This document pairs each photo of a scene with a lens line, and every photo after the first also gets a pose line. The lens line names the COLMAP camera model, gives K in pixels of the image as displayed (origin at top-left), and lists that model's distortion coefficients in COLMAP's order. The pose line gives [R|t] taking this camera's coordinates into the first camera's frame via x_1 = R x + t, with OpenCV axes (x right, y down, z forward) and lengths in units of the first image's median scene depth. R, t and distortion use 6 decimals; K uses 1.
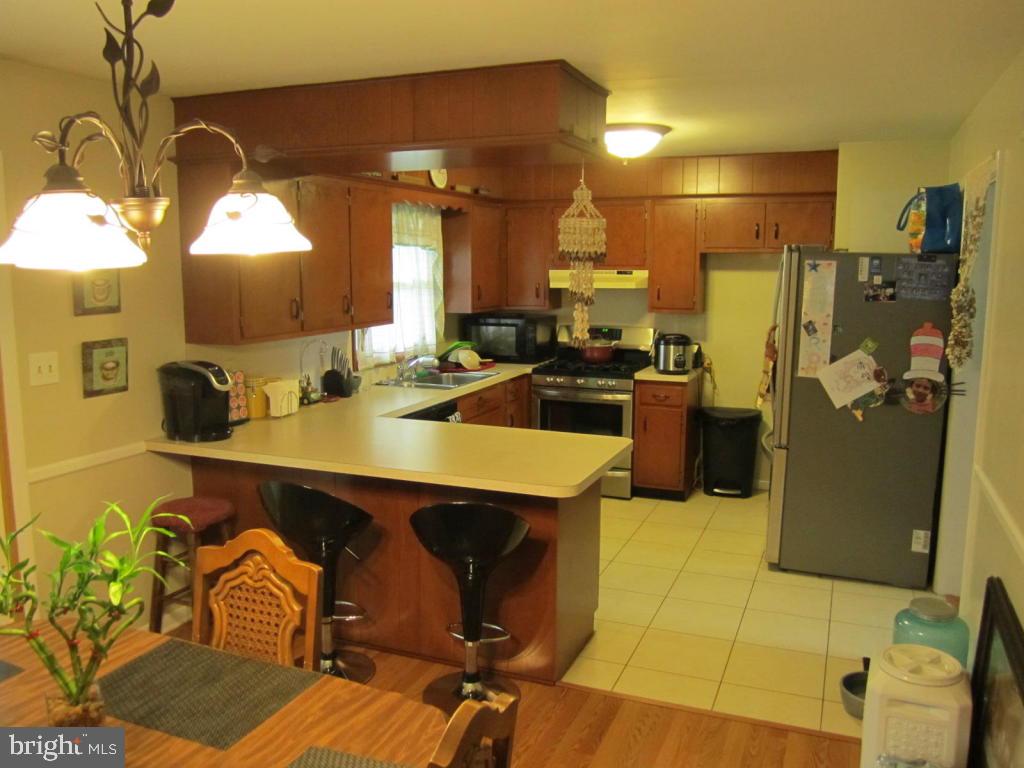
lens RADIAL K [[848.3, 0, 509.5], [0, 848.3, 384.8], [0, 0, 1]] dist [-0.041061, -0.001478]
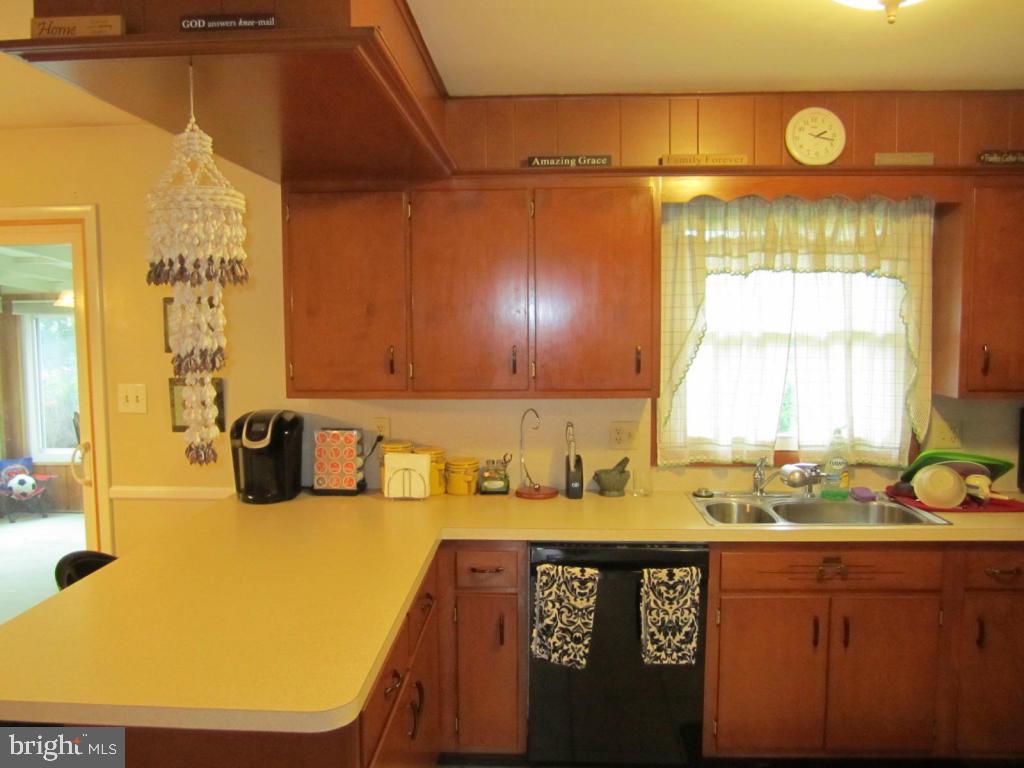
lens RADIAL K [[848.3, 0, 513.9], [0, 848.3, 380.8], [0, 0, 1]] dist [-0.041061, -0.001478]
pose [[0.321967, 0.063306, -0.944632, 0.390319], [-0.132156, 0.990999, 0.021369, -0.079870], [0.937482, 0.117959, 0.327435, 0.668794]]
